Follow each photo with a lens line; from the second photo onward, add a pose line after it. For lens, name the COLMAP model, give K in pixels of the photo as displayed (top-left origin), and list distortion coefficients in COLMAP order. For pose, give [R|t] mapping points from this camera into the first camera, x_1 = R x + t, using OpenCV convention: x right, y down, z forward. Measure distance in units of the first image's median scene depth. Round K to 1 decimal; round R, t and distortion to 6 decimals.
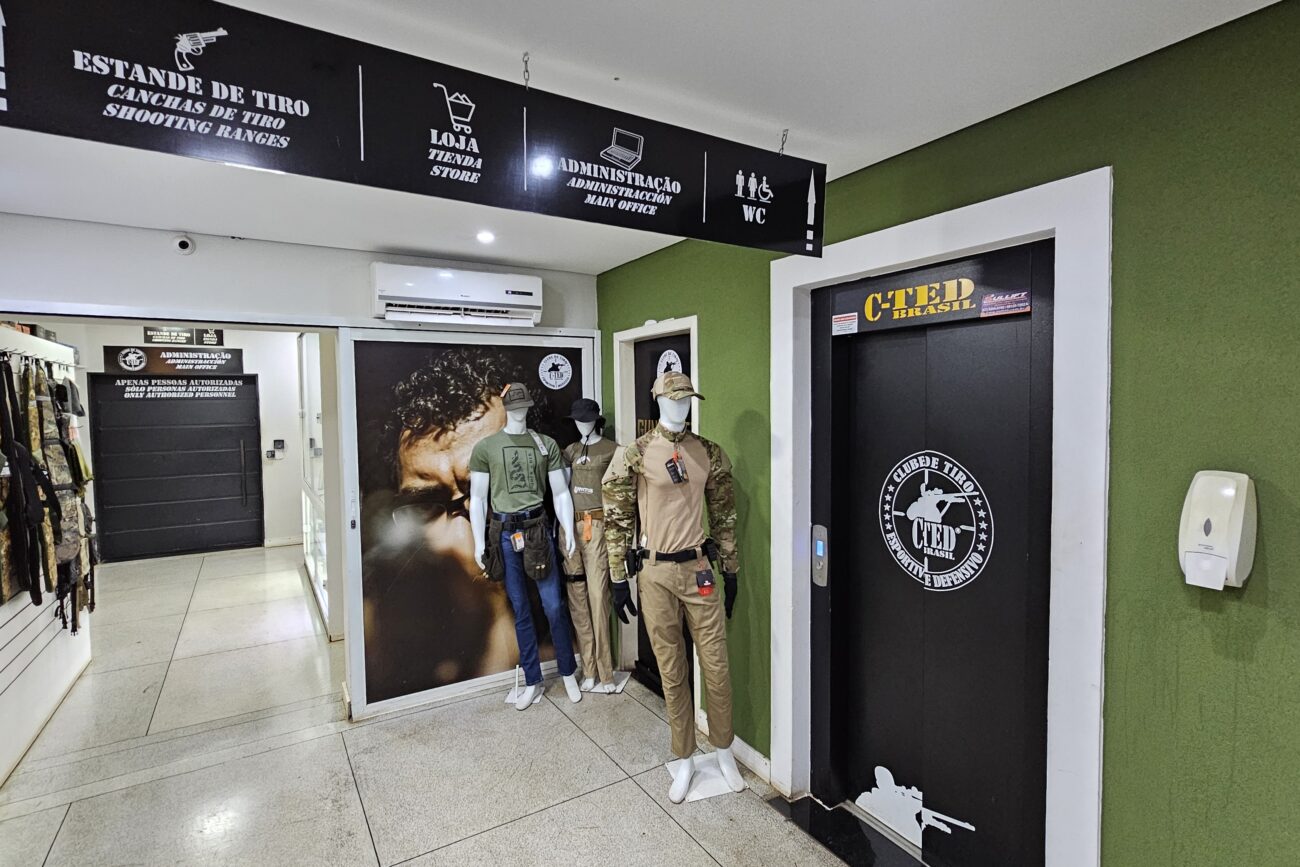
lens RADIAL K [[629.9, 0, 657.4], [0, 629.9, 426.3], [0, 0, 1]] dist [0.000941, -0.000386]
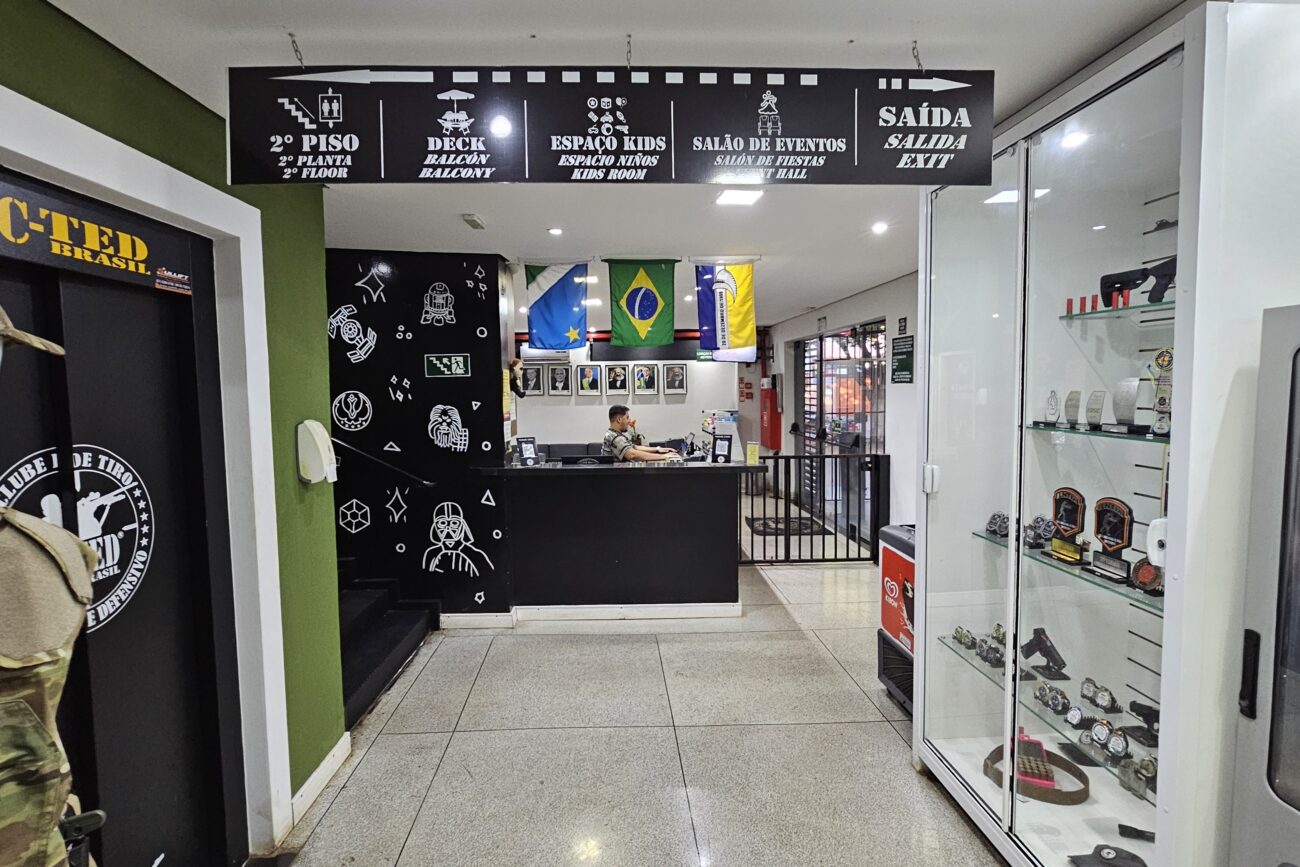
lens RADIAL K [[629.9, 0, 648.9], [0, 629.9, 428.7], [0, 0, 1]] dist [0.000941, -0.000386]
pose [[-0.868808, -0.010256, 0.495043, -0.537303], [0.044586, 0.994104, 0.098845, -0.024257], [-0.493137, 0.107949, -0.863228, 1.362389]]
